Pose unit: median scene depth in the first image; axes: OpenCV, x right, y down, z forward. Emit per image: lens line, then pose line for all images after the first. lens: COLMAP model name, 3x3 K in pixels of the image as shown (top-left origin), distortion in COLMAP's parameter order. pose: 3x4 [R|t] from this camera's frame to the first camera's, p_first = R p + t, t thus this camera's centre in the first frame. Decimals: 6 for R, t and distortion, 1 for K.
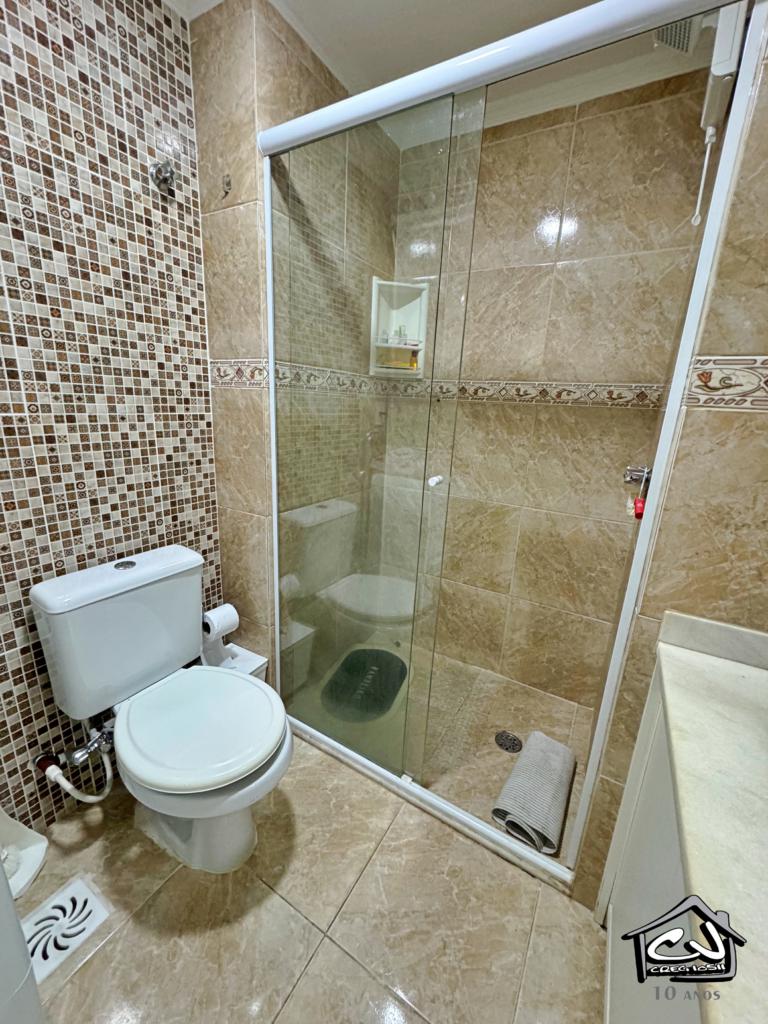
lens RADIAL K [[408.6, 0, 384.0], [0, 408.6, 512.0], [0, 0, 1]] dist [-0.001612, -0.000443]
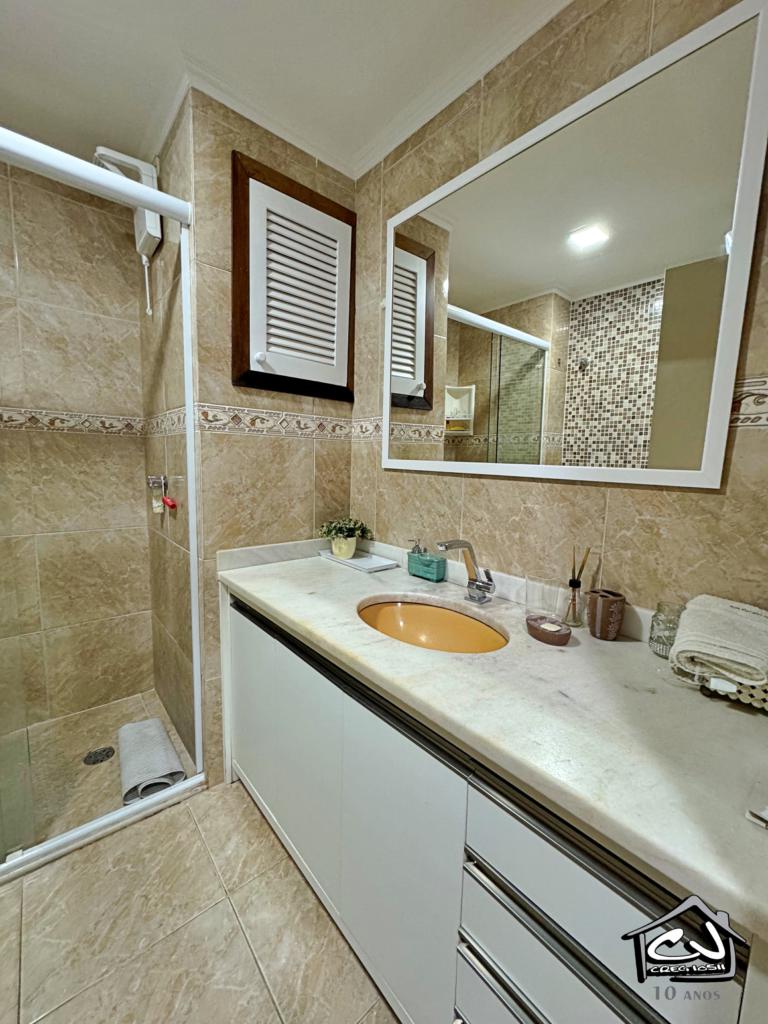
lens RADIAL K [[408.6, 0, 384.0], [0, 408.6, 512.0], [0, 0, 1]] dist [-0.001612, -0.000443]
pose [[0.325475, -0.152359, 0.933195, -0.310841], [0.232553, 0.969517, 0.077181, 0.058002], [-0.916507, 0.191896, 0.350985, -0.120905]]
